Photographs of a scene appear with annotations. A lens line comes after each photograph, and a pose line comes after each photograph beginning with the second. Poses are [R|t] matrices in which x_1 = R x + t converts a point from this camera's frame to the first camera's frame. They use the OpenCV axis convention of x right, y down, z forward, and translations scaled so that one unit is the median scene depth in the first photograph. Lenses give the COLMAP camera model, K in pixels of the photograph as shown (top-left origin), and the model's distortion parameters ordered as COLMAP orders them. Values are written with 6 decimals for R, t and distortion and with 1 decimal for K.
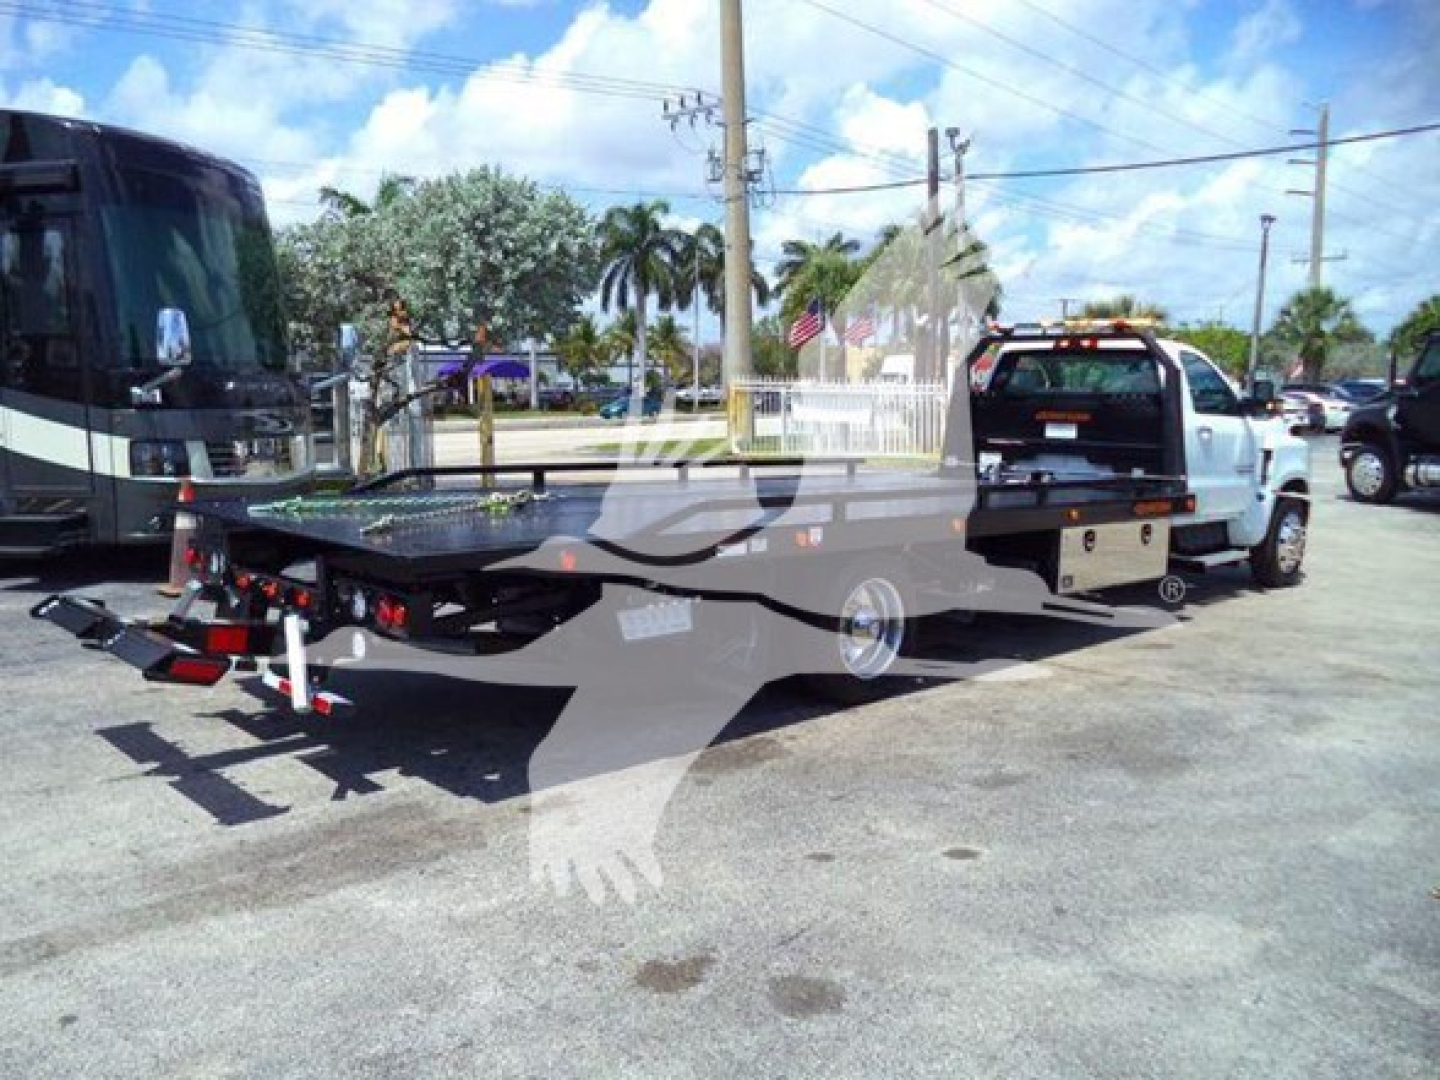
lens RADIAL K [[1178.1, 0, 764.8], [0, 1178.1, 567.6], [0, 0, 1]] dist [-0.031086, 0.000589]
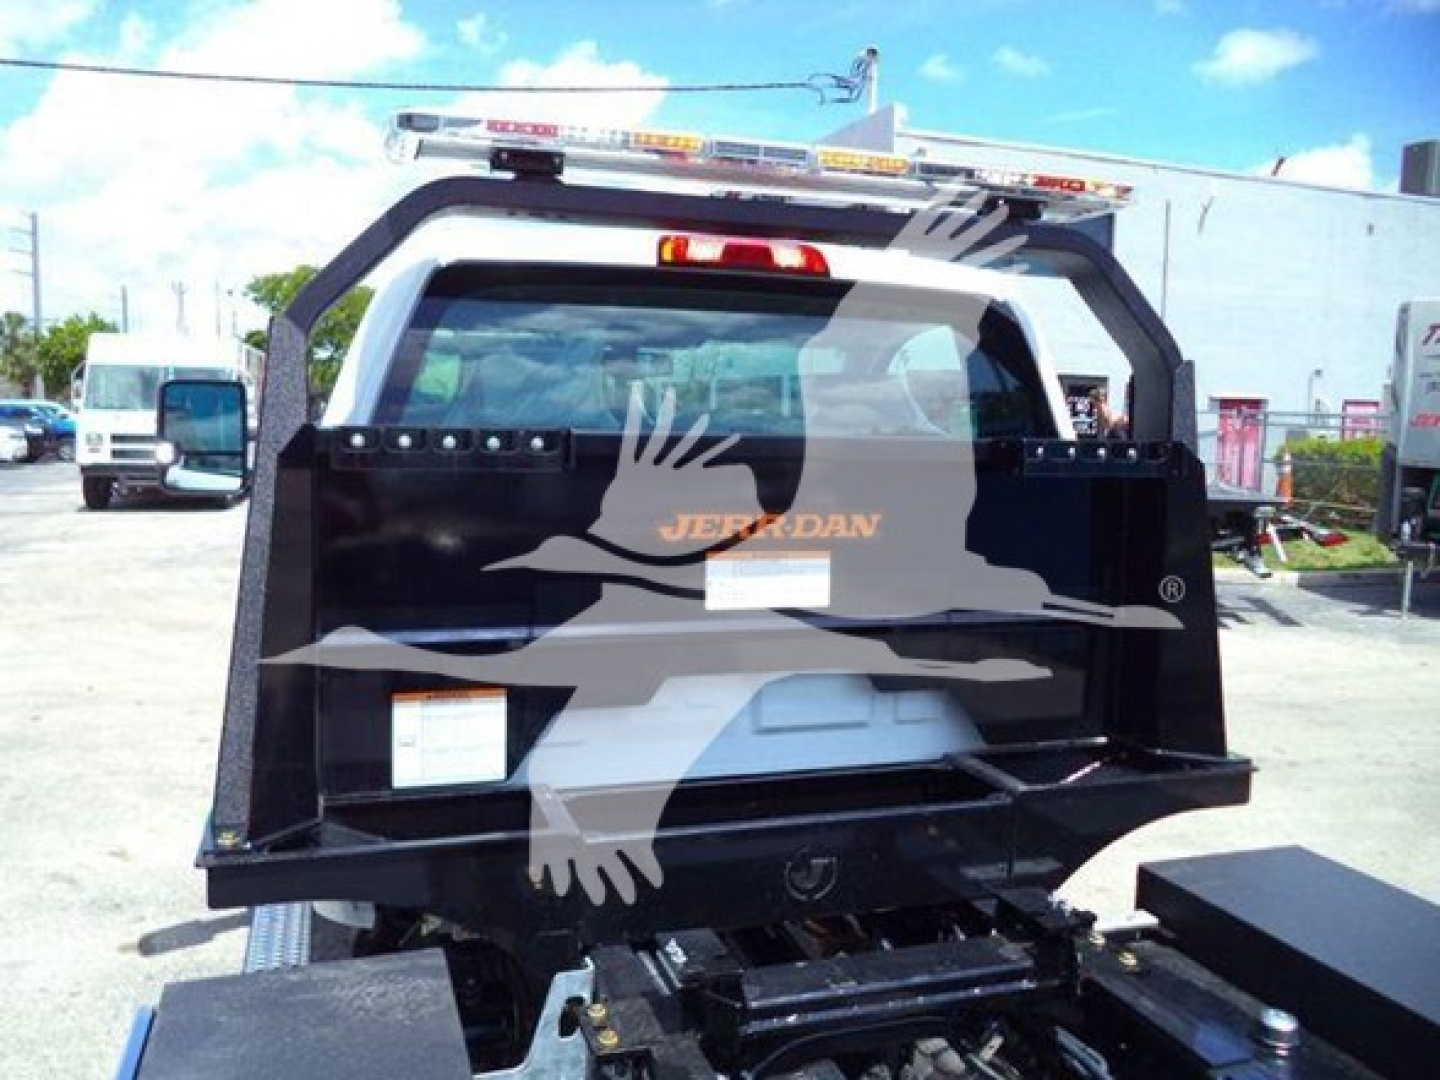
lens RADIAL K [[1165.9, 0, 736.3], [0, 1165.9, 535.8], [0, 0, 1]] dist [-0.026210, -0.001814]
pose [[0.444439, -0.086739, 0.891600, 0.020145], [0.127542, 0.991289, 0.032860, -0.135238], [-0.886683, 0.099112, 0.451630, 0.884927]]
